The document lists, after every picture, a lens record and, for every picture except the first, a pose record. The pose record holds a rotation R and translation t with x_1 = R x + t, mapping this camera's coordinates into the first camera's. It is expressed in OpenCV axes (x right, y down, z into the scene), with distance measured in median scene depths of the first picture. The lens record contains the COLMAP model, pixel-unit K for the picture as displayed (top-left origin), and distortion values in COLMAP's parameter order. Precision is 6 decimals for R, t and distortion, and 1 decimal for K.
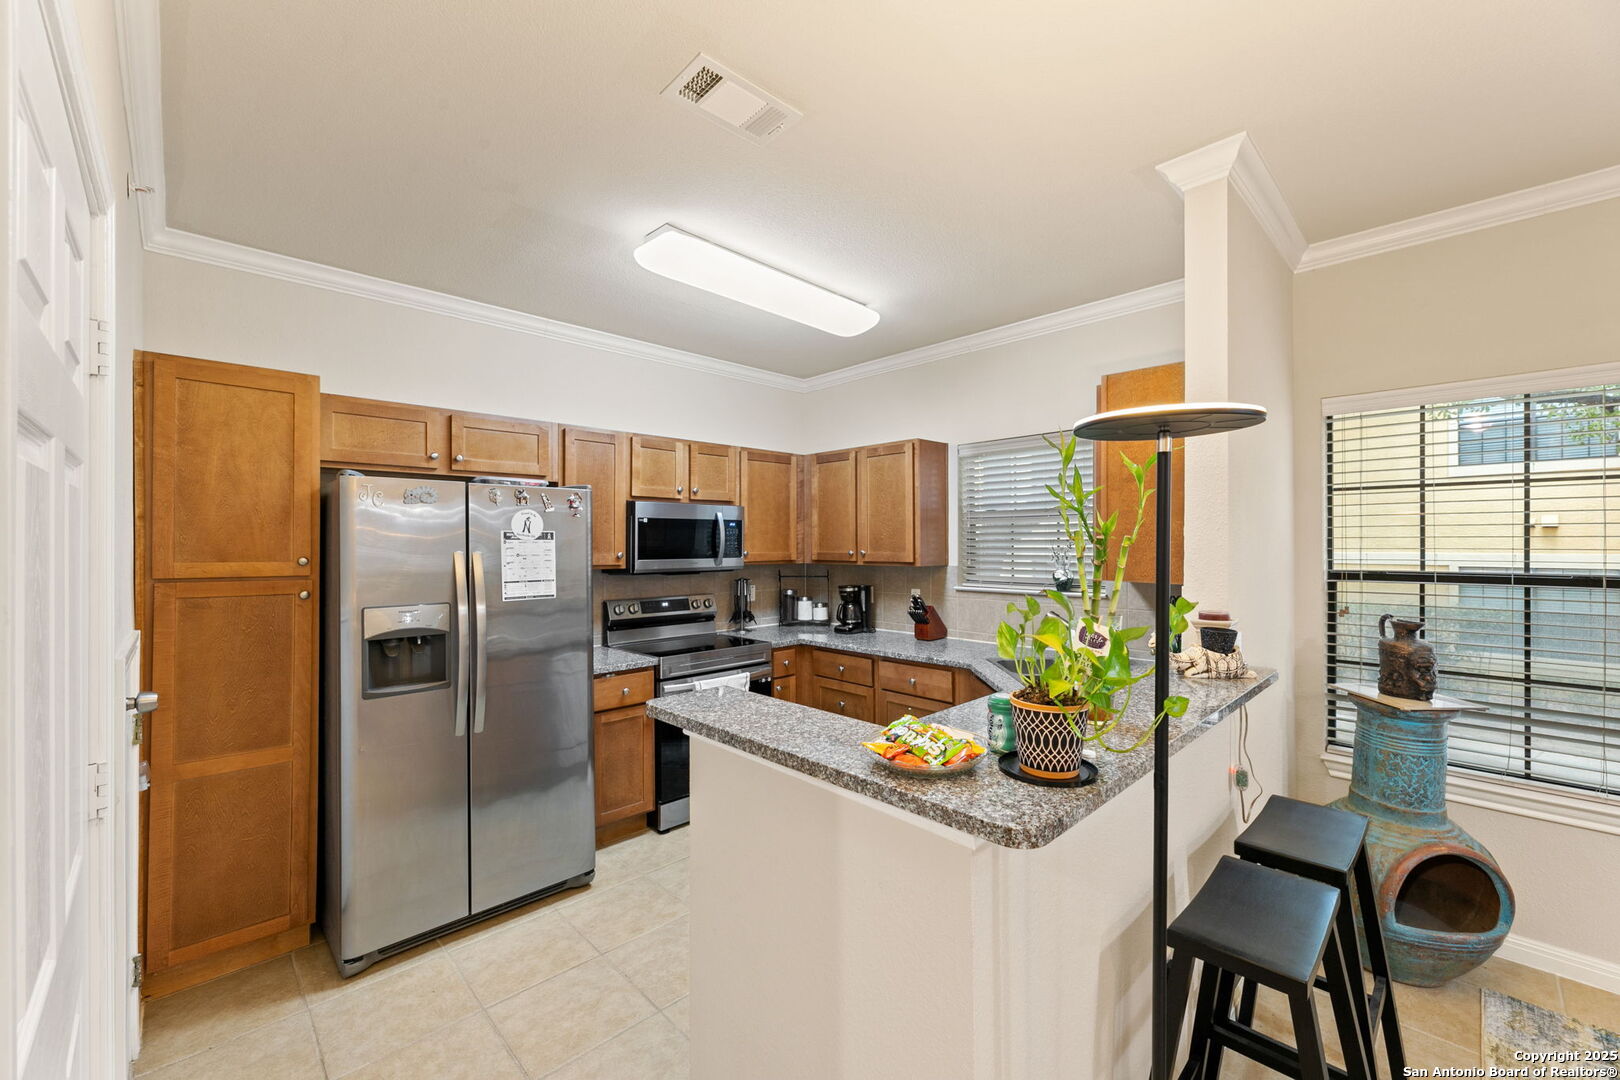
lens RADIAL K [[653.4, 0, 809.1], [0, 653.4, 541.8], [0, 0, 1]] dist [0.002708, -0.000967]
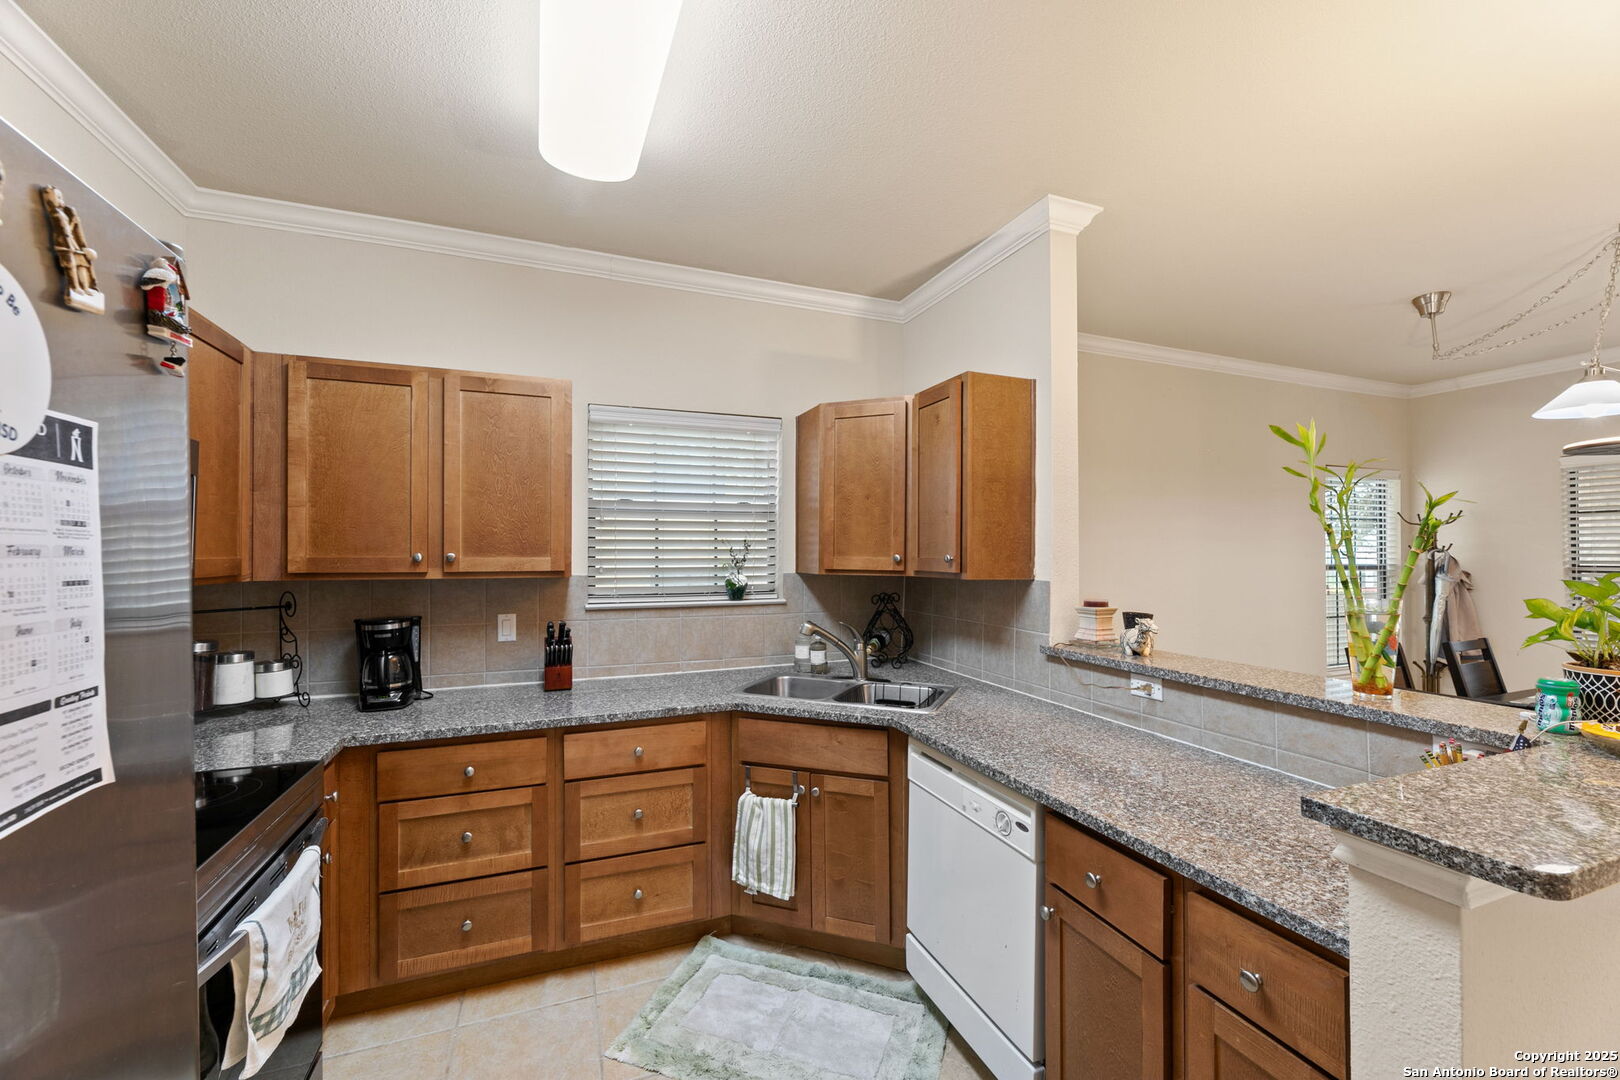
lens RADIAL K [[653.4, 0, 814.1], [0, 653.4, 548.4], [0, 0, 1]] dist [0.002708, -0.000967]
pose [[0.378634, 0.009617, 0.925496, -0.362246], [-0.002955, 0.999953, -0.009182, 0.015119], [-0.925542, 0.000741, 0.378645, 0.557425]]
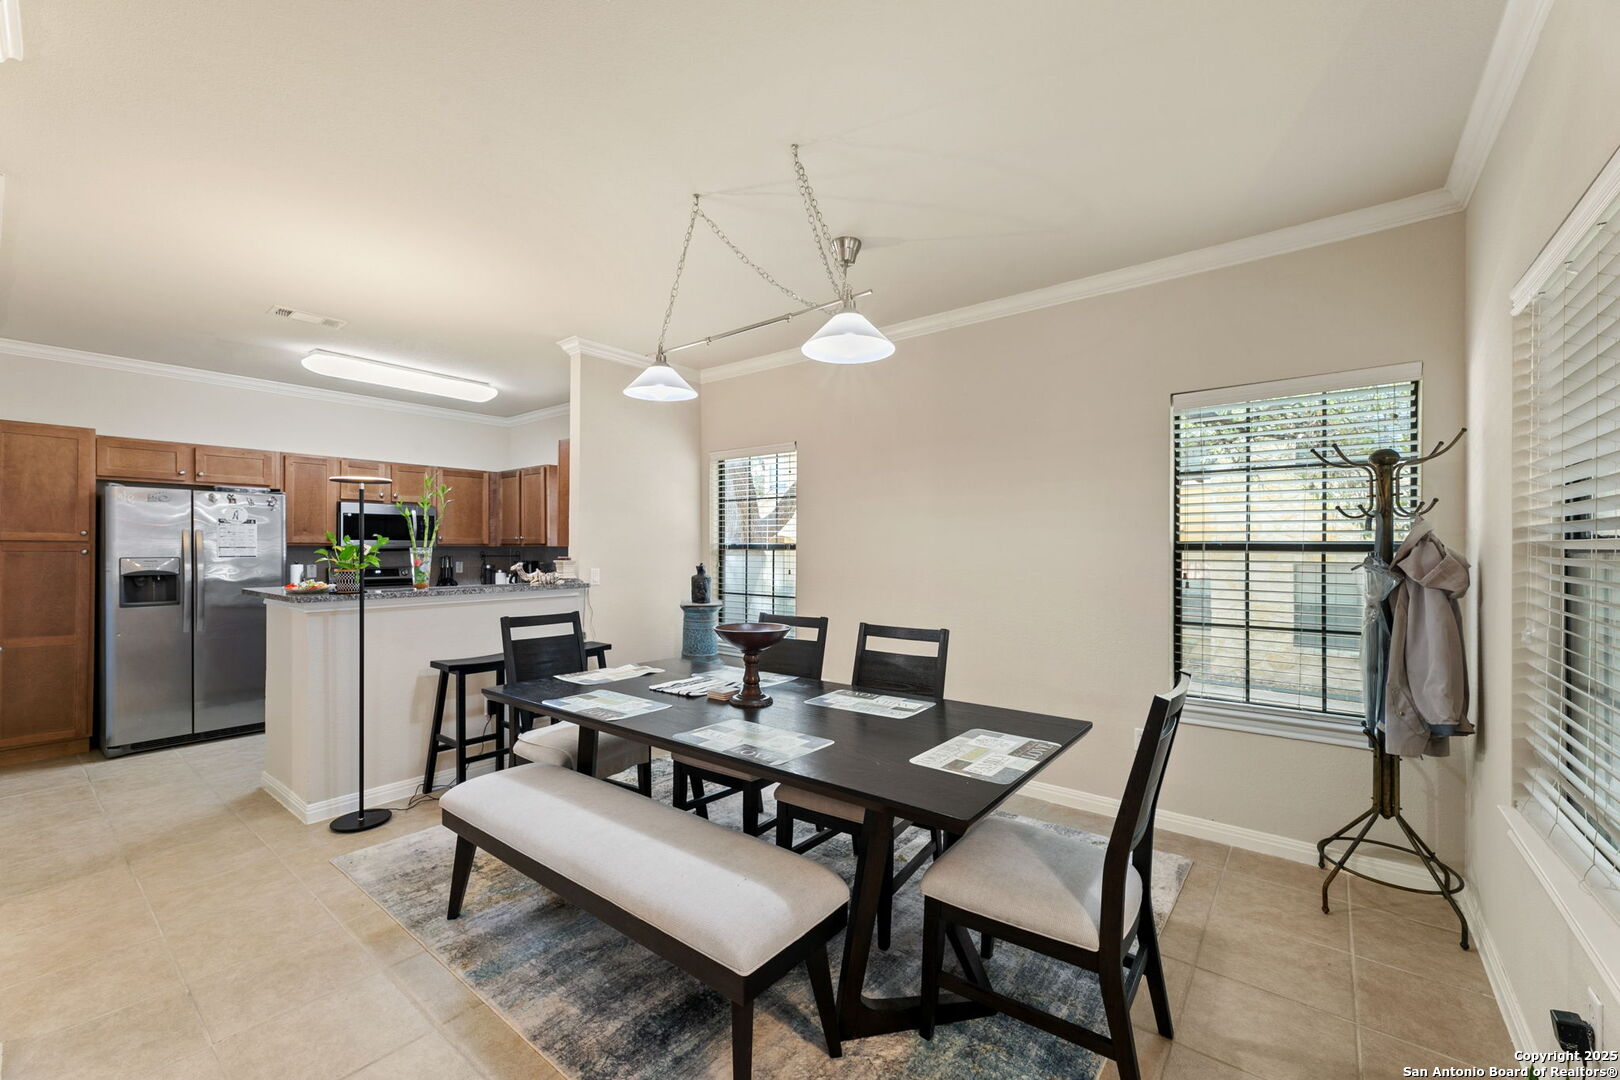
lens RADIAL K [[653.4, 0, 814.1], [0, 653.4, 549.5], [0, 0, 1]] dist [0.002708, -0.000967]
pose [[0.990652, 0.003234, 0.136374, 0.615817], [-0.003736, 0.999987, 0.003429, 0.039319], [-0.136361, -0.003906, 0.990652, -0.670185]]
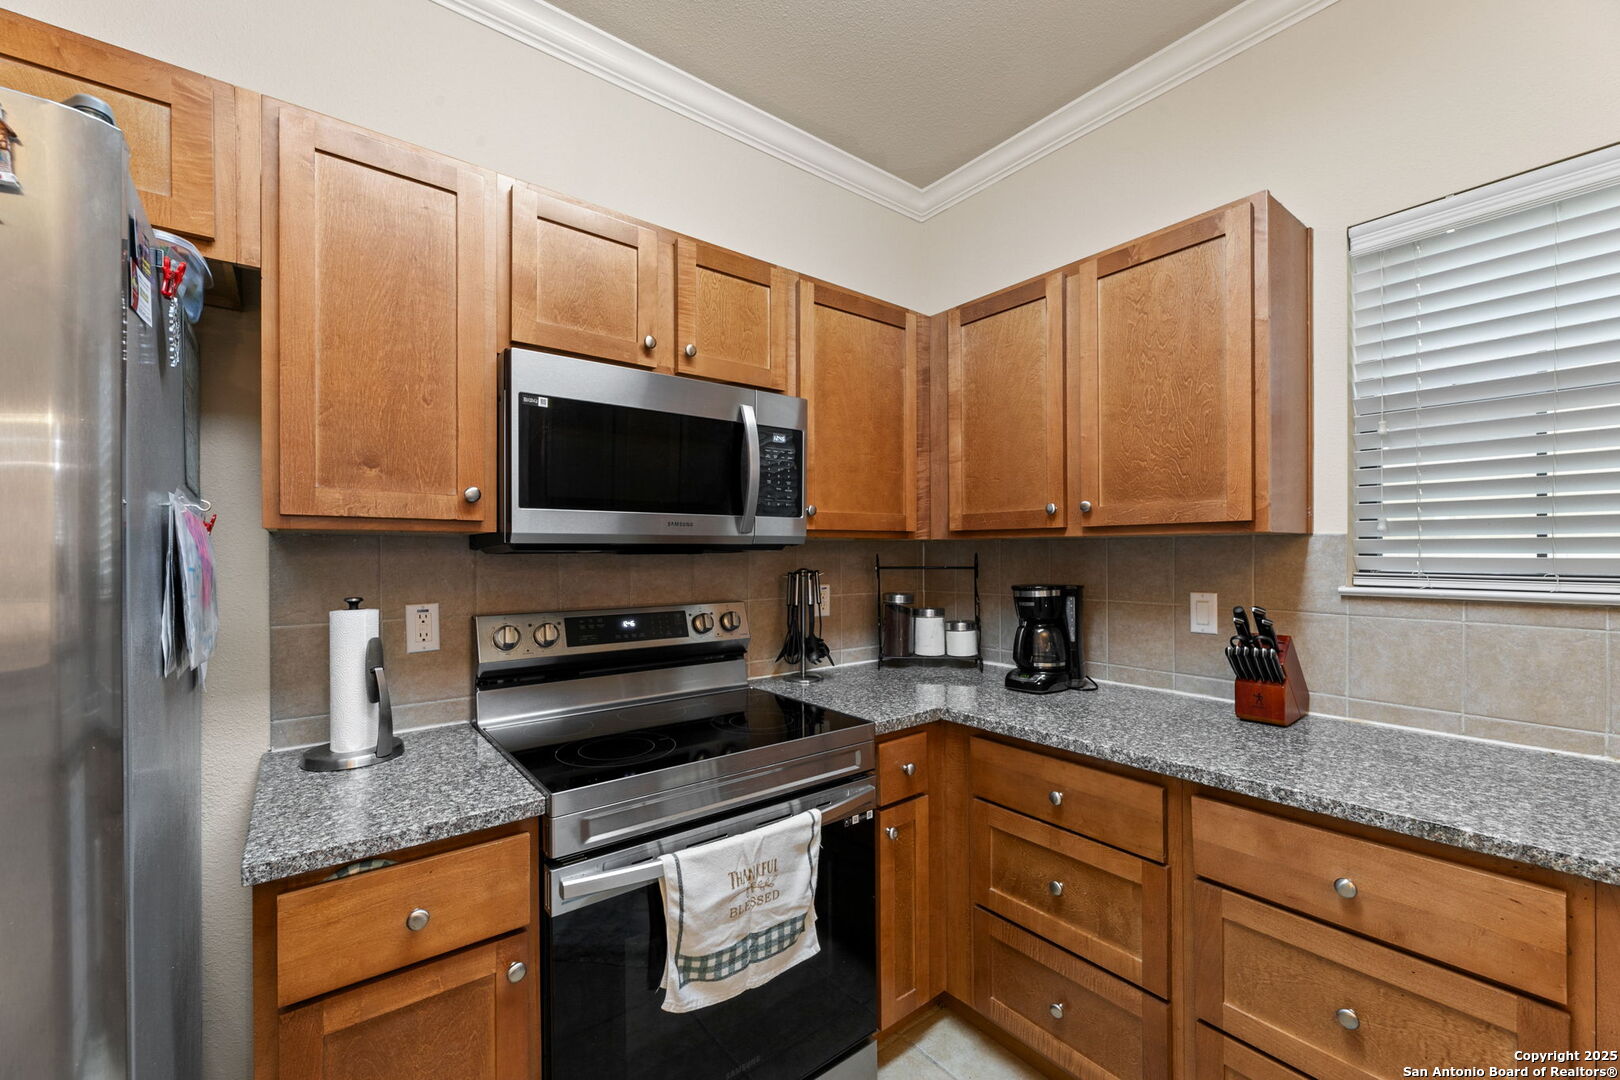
lens RADIAL K [[653.4, 0, 812.4], [0, 653.4, 554.6], [0, 0, 1]] dist [0.002708, -0.000967]
pose [[0.995334, -0.000670, -0.096487, -0.060085], [0.001148, 0.999987, 0.004899, 0.051403], [0.096483, -0.004987, 0.995322, 0.631732]]
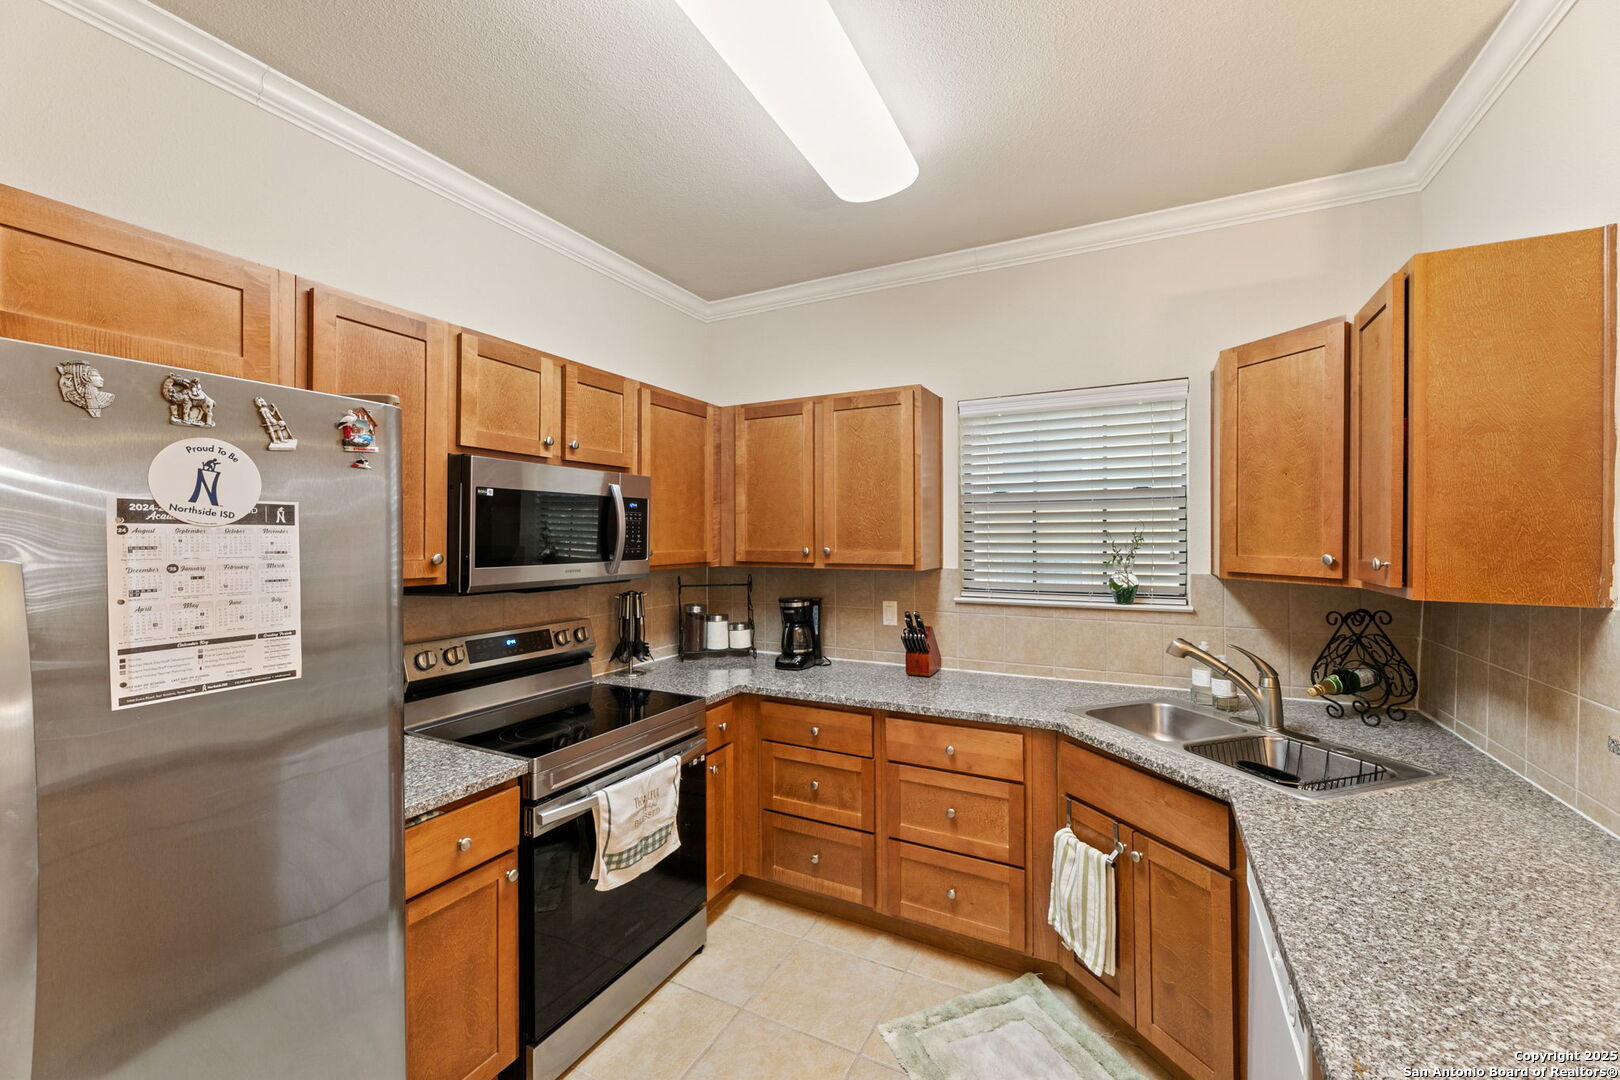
lens RADIAL K [[653.4, 0, 812.4], [0, 653.4, 535.0], [0, 0, 1]] dist [0.002708, -0.000967]
pose [[0.945469, 0.002686, 0.325700, -0.172949], [-0.001921, 0.999995, -0.002669, 0.002323], [-0.325705, 0.001898, 0.945469, 0.407859]]
